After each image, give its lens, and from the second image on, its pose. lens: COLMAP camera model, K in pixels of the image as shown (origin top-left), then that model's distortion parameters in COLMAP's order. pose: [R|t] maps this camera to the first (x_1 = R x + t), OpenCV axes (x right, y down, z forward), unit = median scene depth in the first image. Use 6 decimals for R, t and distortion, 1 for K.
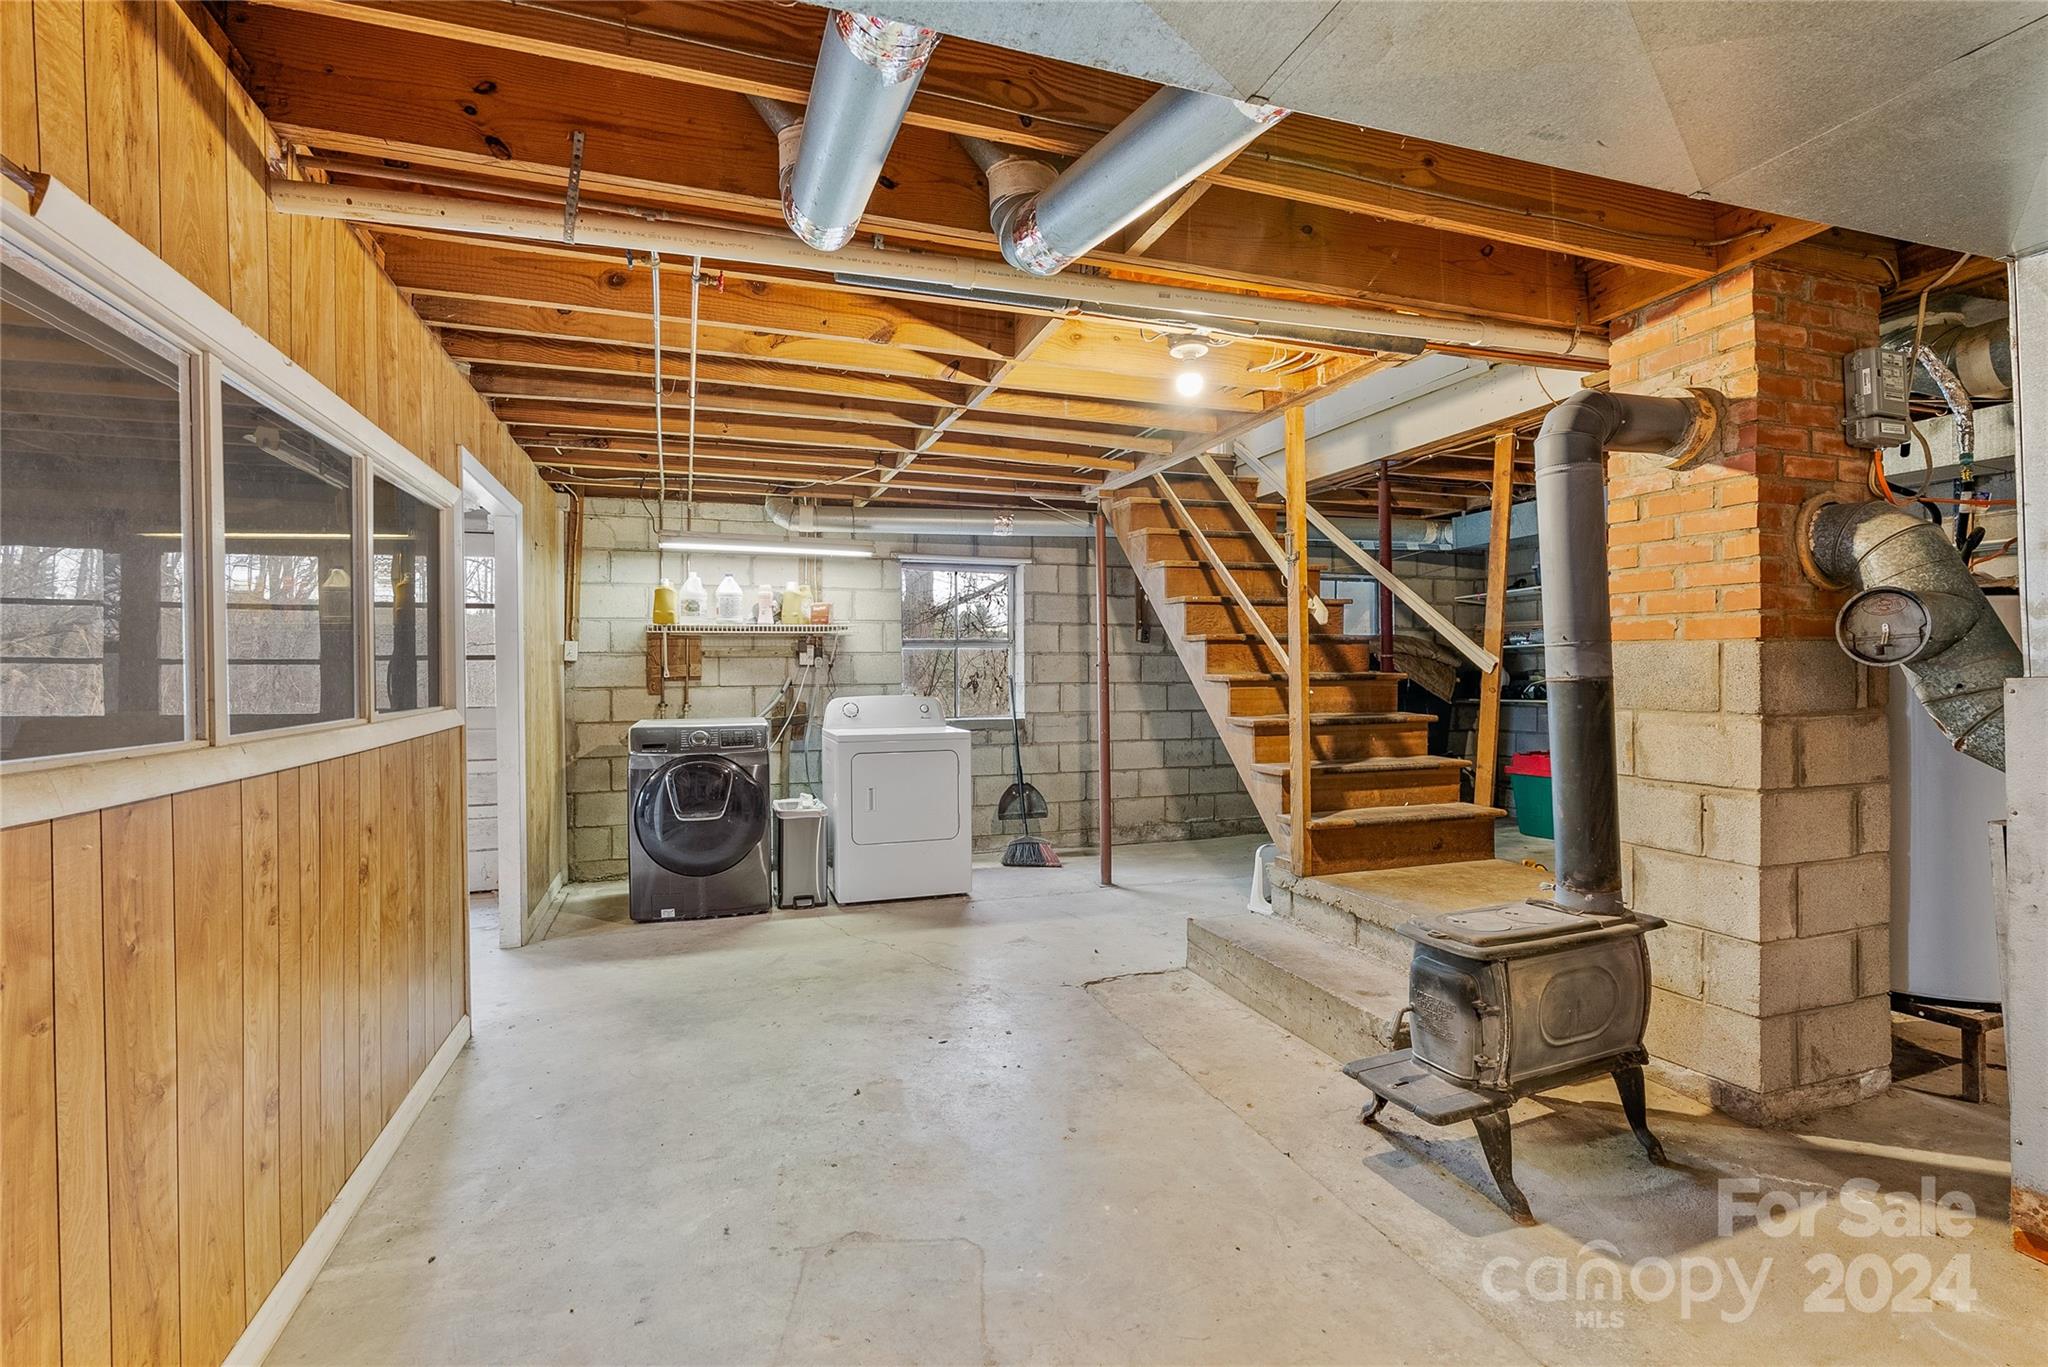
lens RADIAL K [[942.8, 0, 1024.8], [0, 942.8, 675.8], [0, 0, 1]] dist [-0.013112, 0.005763]
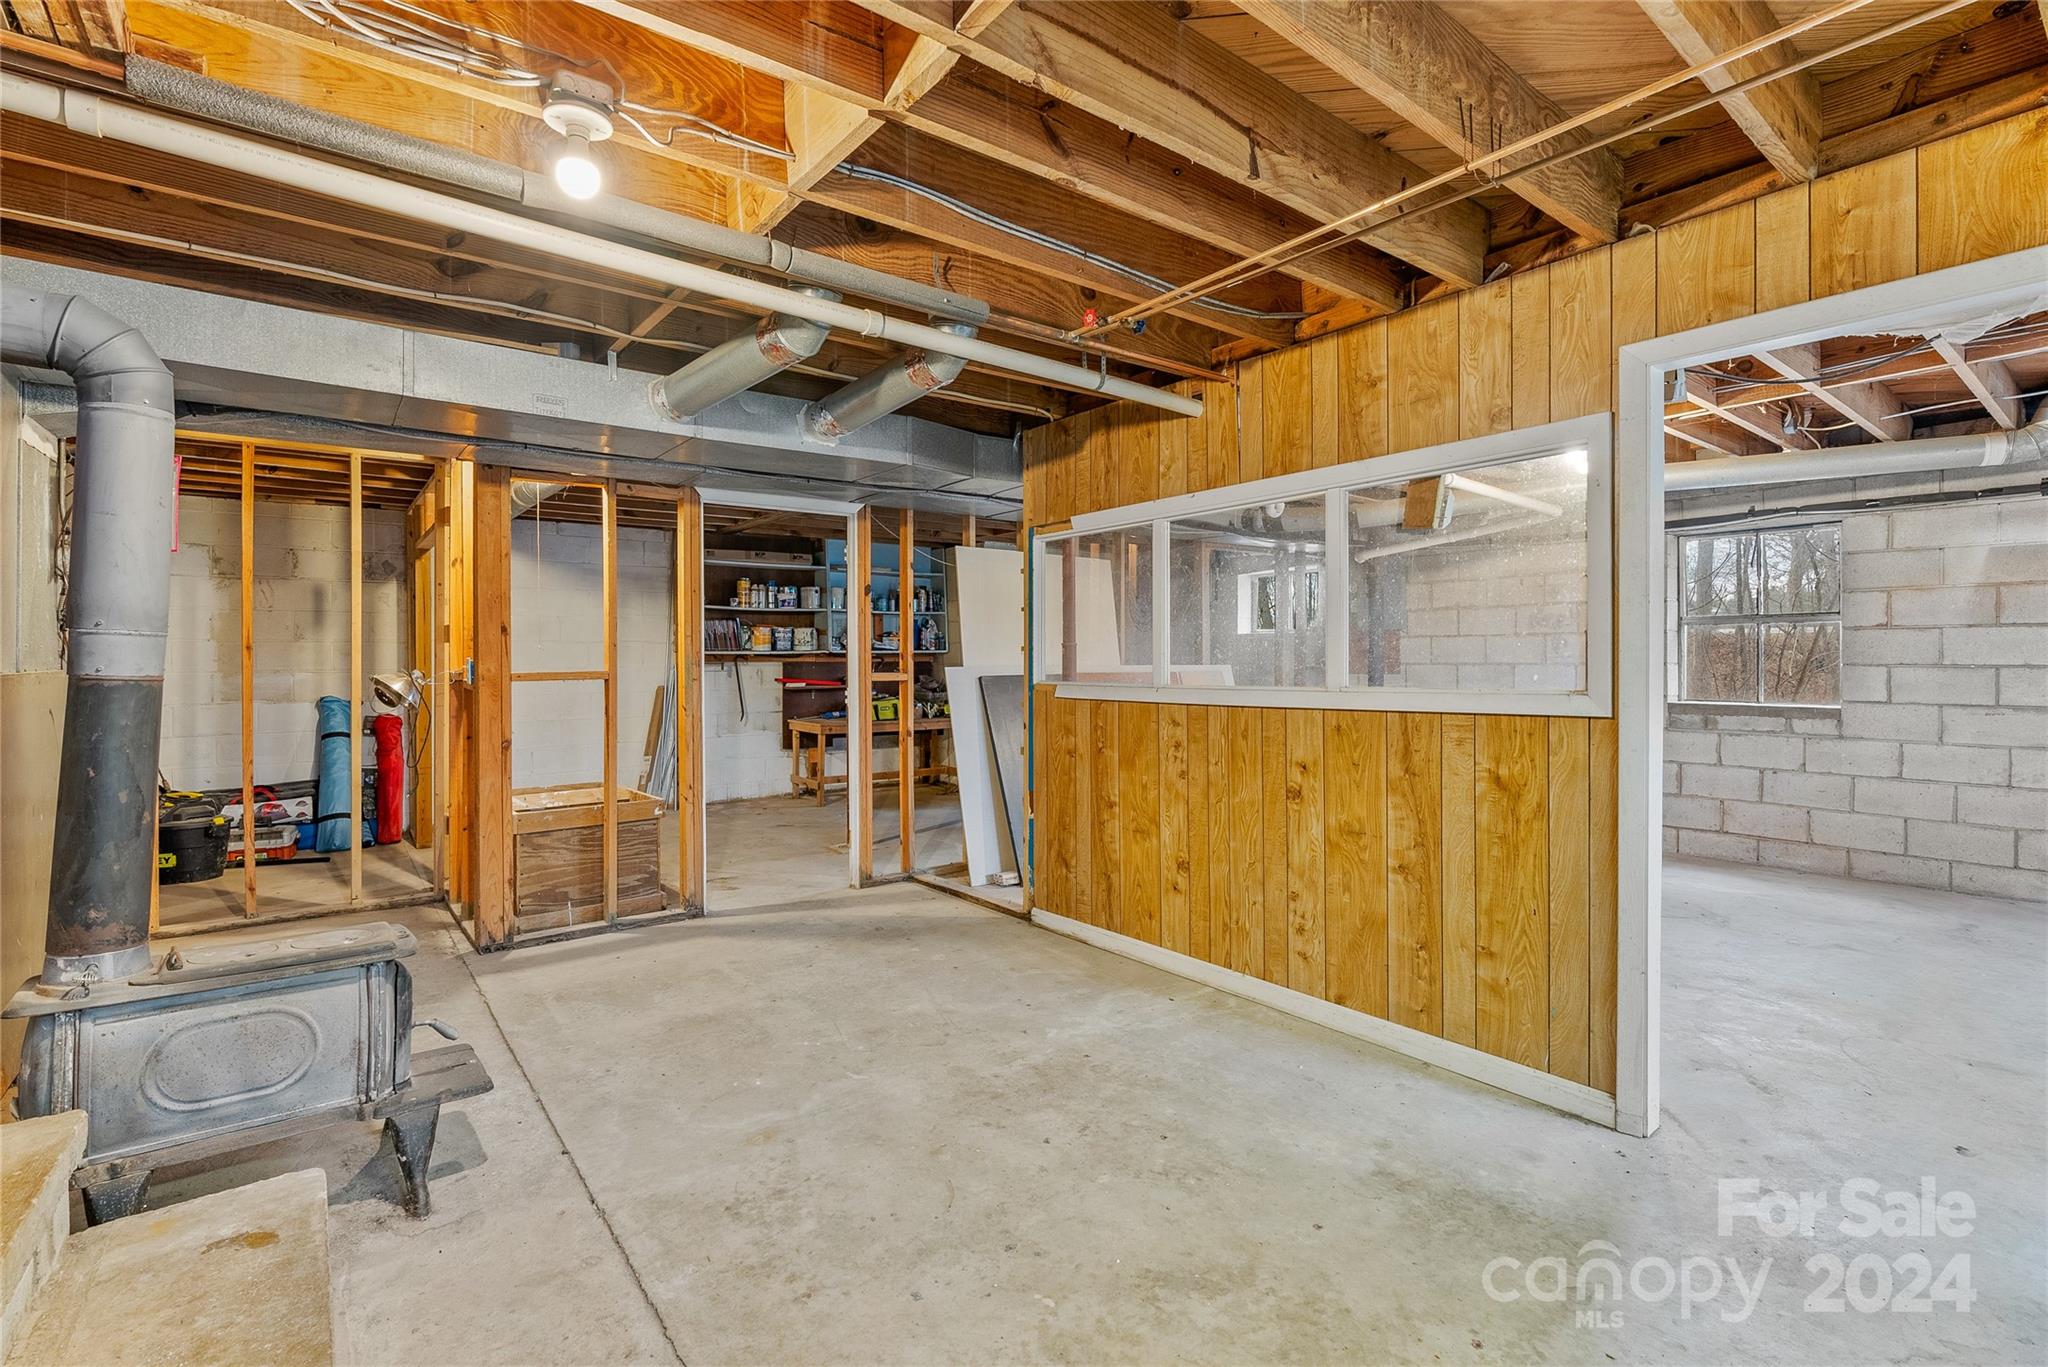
lens RADIAL K [[942.8, 0, 1027.7], [0, 942.8, 668.1], [0, 0, 1]] dist [-0.013112, 0.005763]
pose [[-0.947886, 0.014331, -0.318287, 0.121628], [0.011188, 0.999869, 0.011703, -0.003046], [0.318413, 0.007532, -0.947922, 2.013662]]
